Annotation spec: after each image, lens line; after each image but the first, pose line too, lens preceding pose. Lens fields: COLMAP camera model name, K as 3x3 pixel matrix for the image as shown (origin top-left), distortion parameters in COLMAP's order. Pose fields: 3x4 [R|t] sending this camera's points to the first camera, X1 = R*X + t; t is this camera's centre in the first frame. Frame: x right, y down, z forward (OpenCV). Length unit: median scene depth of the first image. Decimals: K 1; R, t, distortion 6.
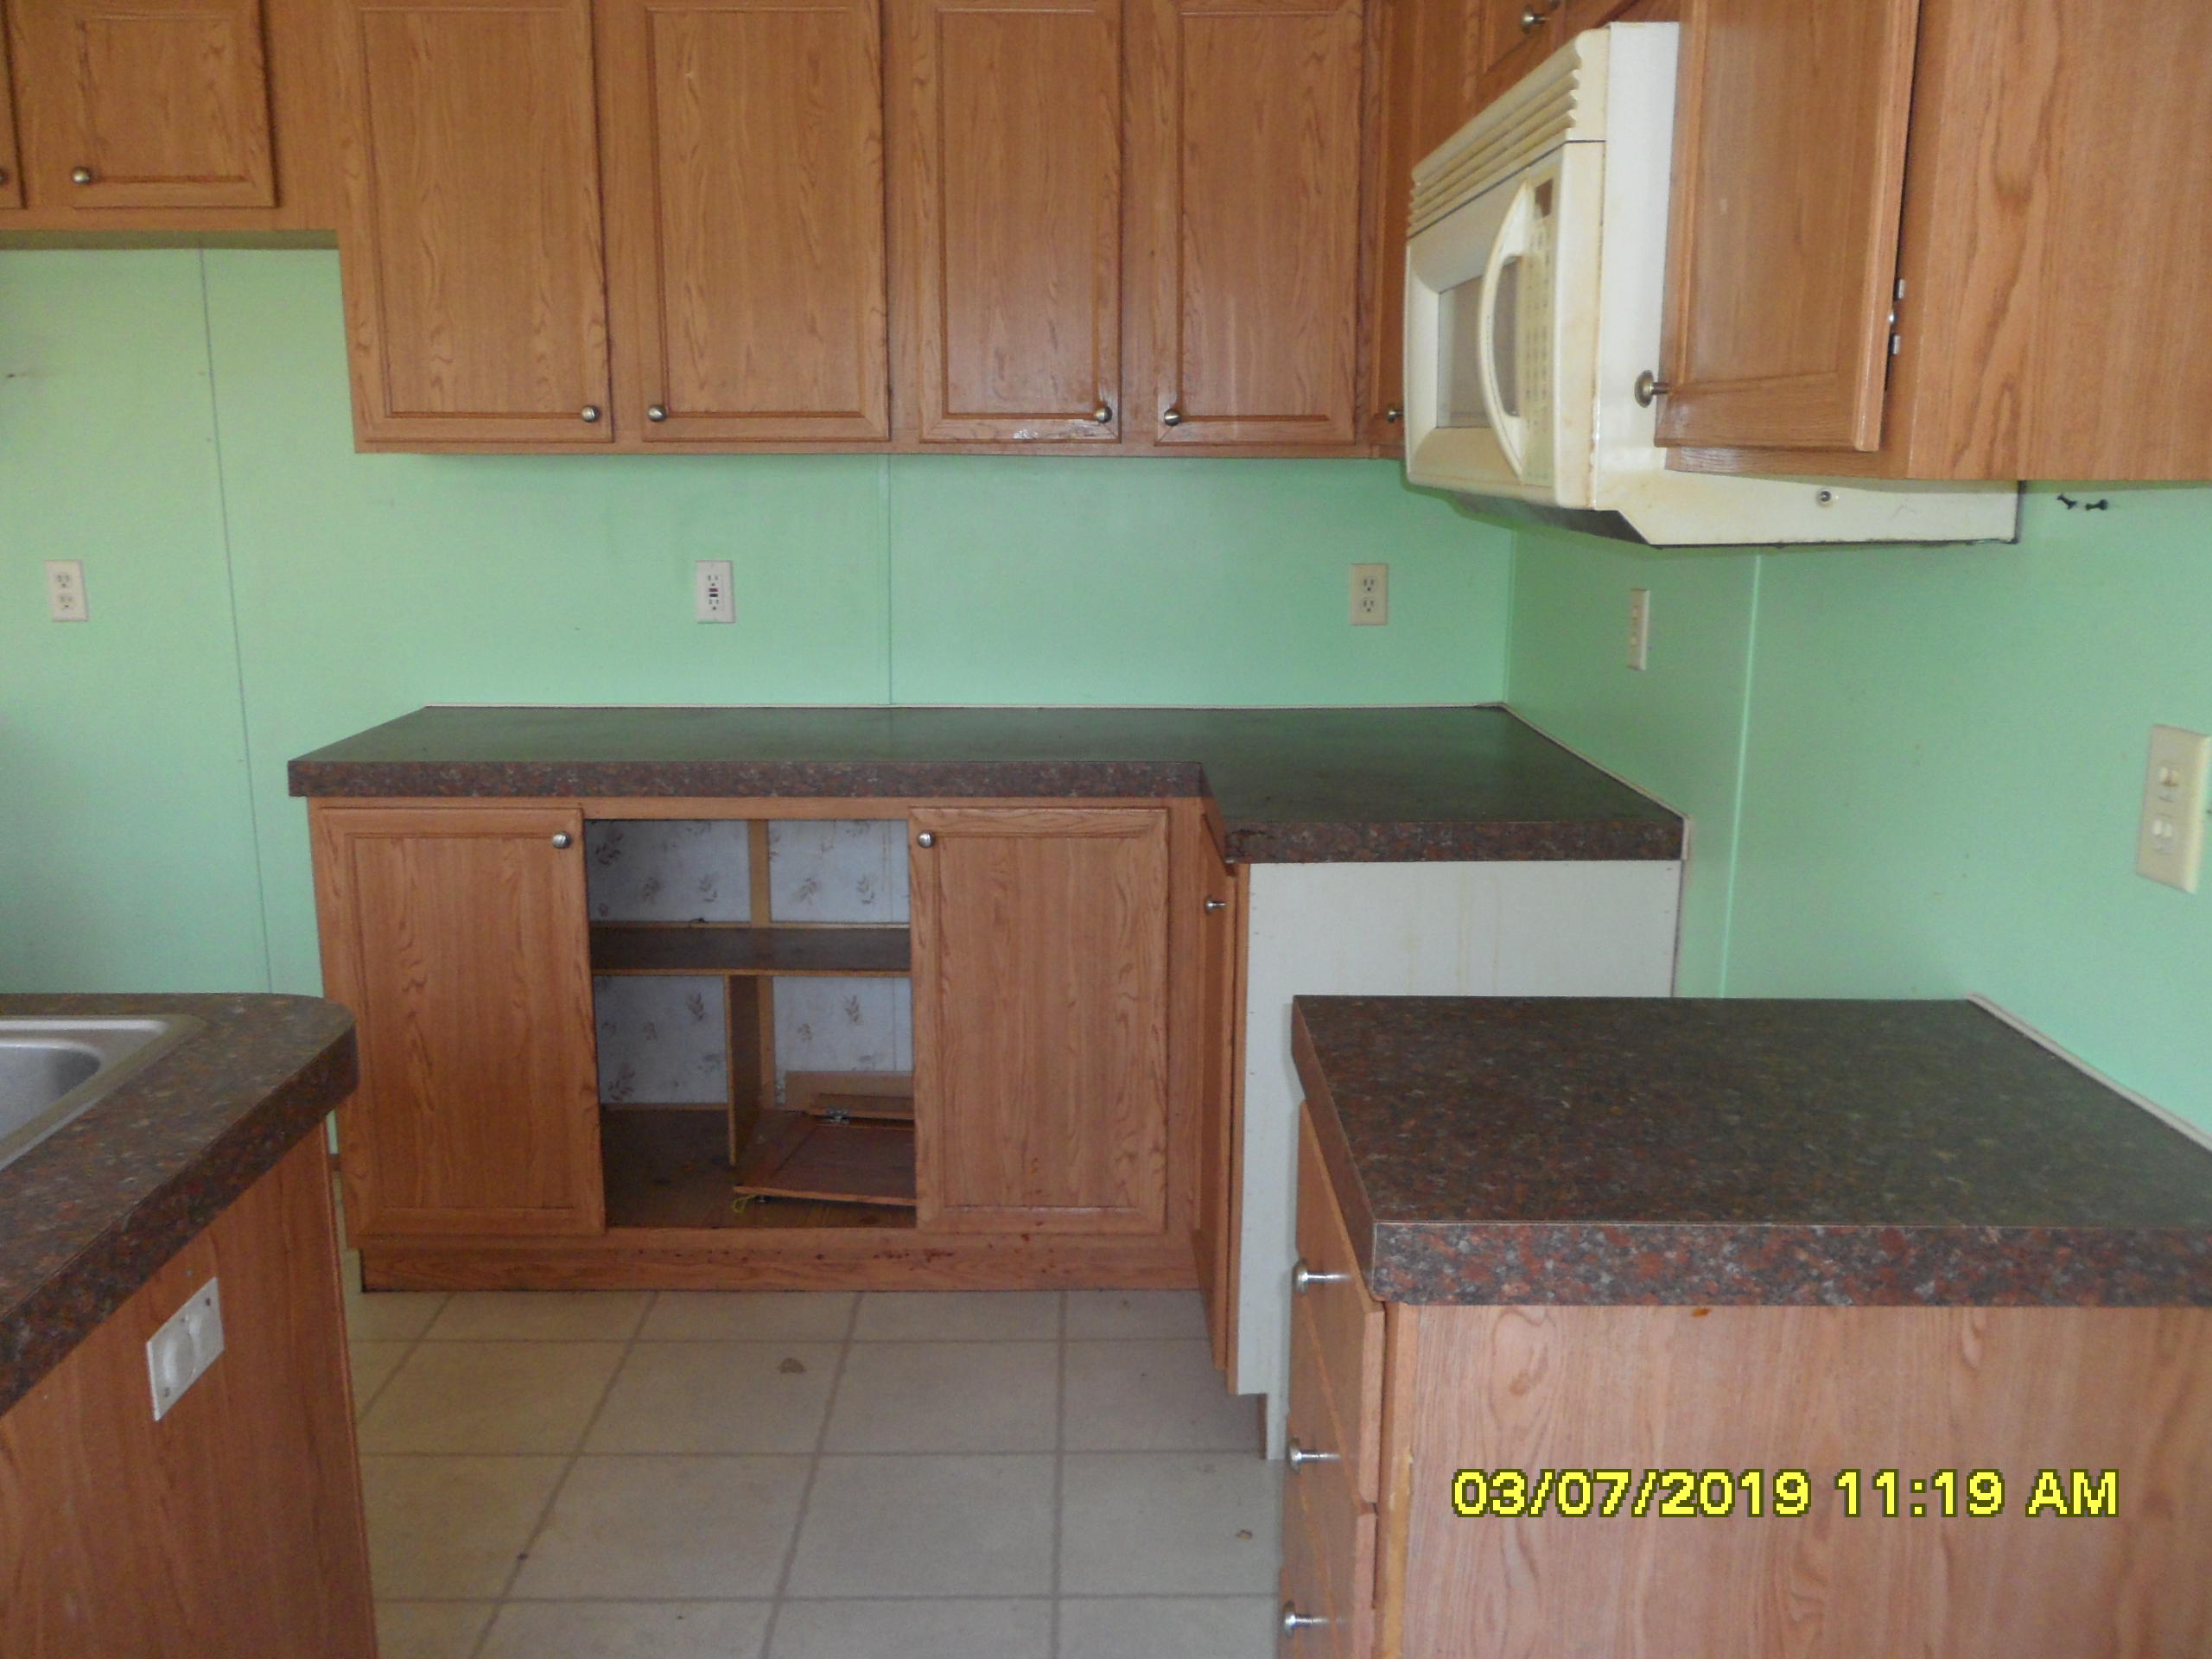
lens RADIAL K [[1828.0, 0, 1100.8], [0, 1828.0, 811.1], [0, 0, 1]] dist [-0.006648, -0.001793]
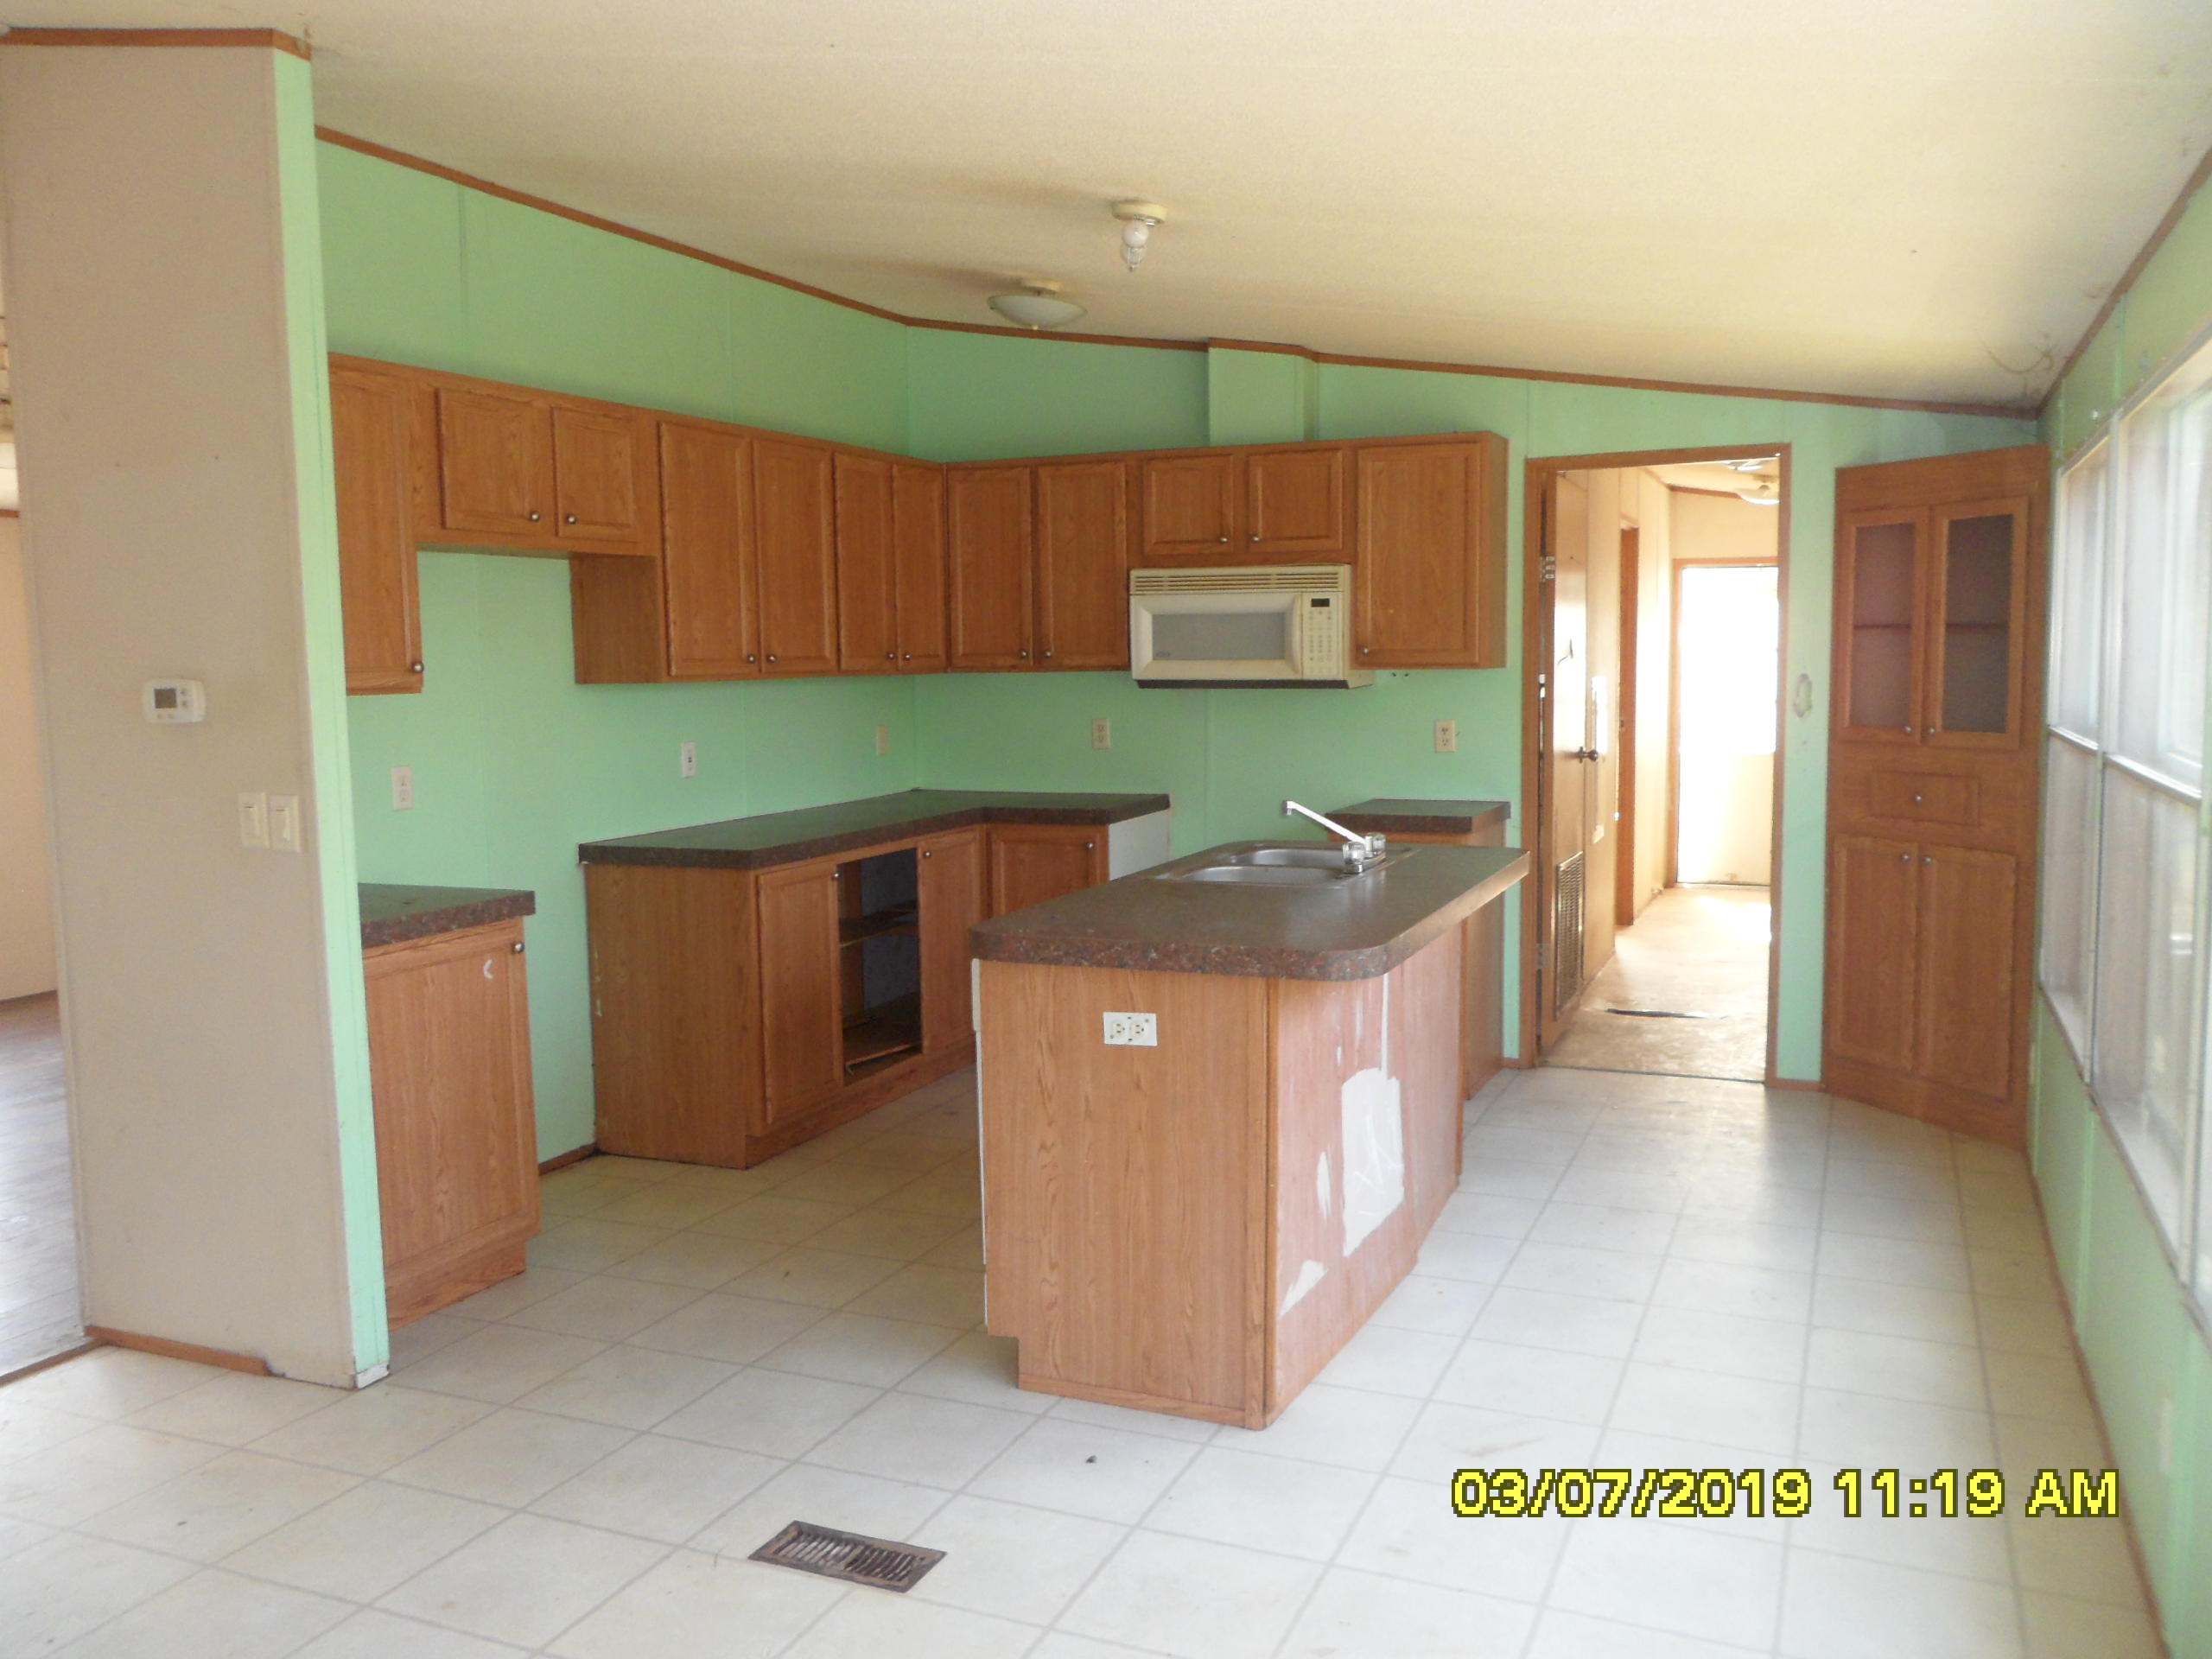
lens RADIAL K [[1811.4, 0, 1112.7], [0, 1811.4, 815.3], [0, 0, 1]] dist [-0.020315, 0.028891]
pose [[0.397213, -0.090117, 0.913291, -1.827433], [0.195502, 0.980633, 0.011733, -0.011900], [-0.896661, 0.173890, 0.407138, -0.046968]]
